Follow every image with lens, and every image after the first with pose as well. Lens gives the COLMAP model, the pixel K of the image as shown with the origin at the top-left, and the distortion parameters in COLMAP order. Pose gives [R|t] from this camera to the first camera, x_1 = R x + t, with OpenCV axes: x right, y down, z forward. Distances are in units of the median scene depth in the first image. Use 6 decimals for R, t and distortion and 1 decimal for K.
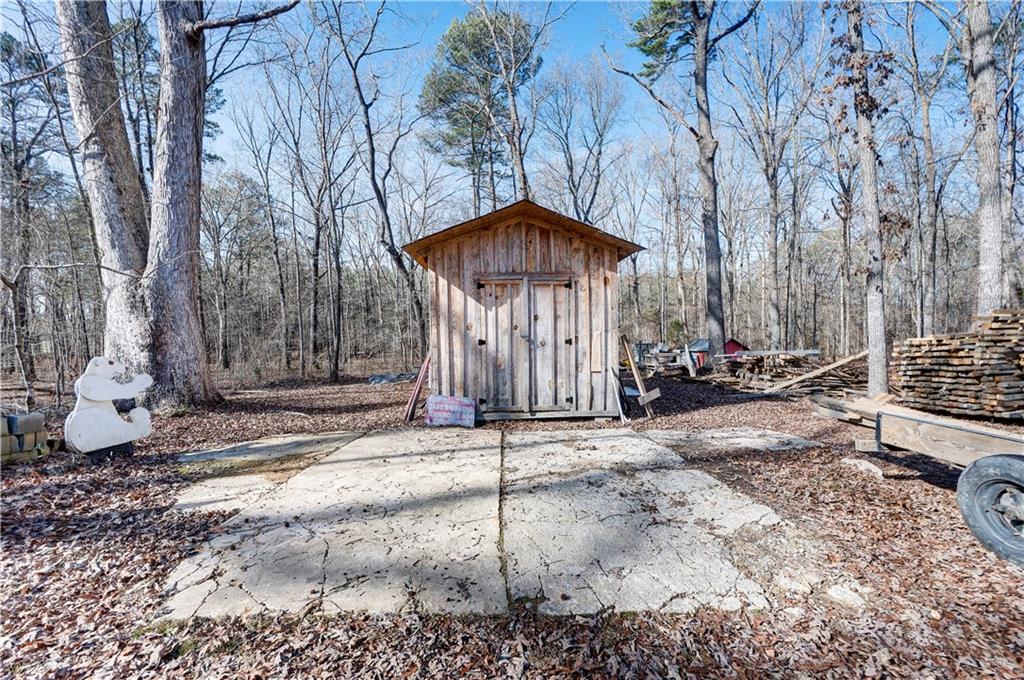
lens RADIAL K [[405.2, 0, 513.7], [0, 405.2, 340.7], [0, 0, 1]] dist [-0.002495, -0.000330]
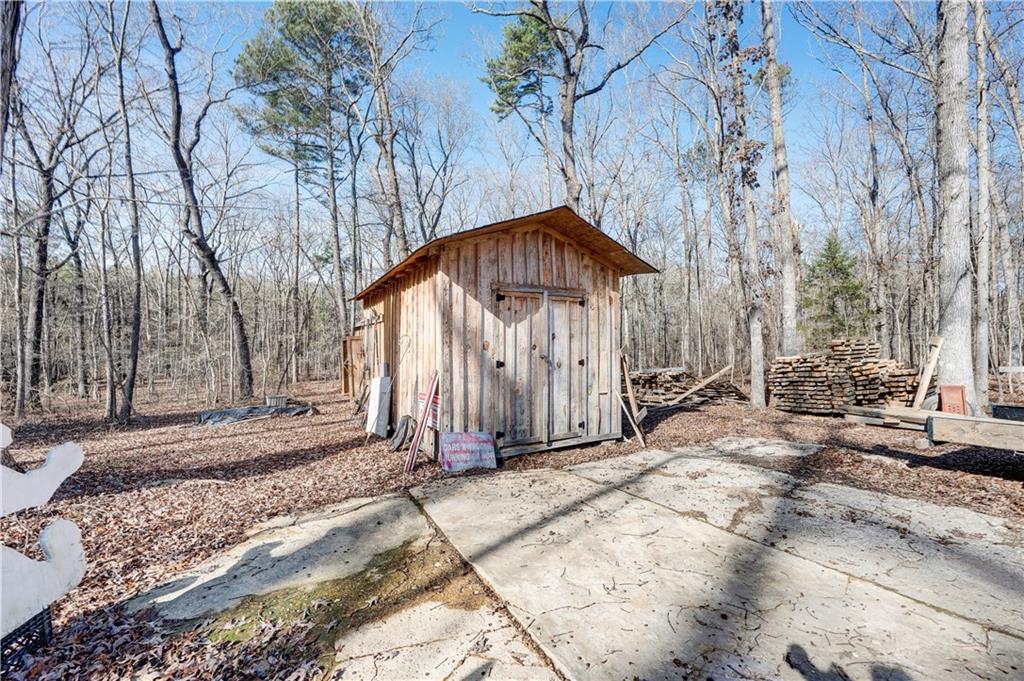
lens RADIAL K [[405.2, 0, 513.7], [0, 405.2, 341.2], [0, 0, 1]] dist [-0.002495, -0.000330]
pose [[0.890919, 0.014579, 0.453928, -0.433270], [0.007547, 0.998871, -0.046895, -0.004275], [-0.454099, 0.045205, 0.889804, 0.235231]]
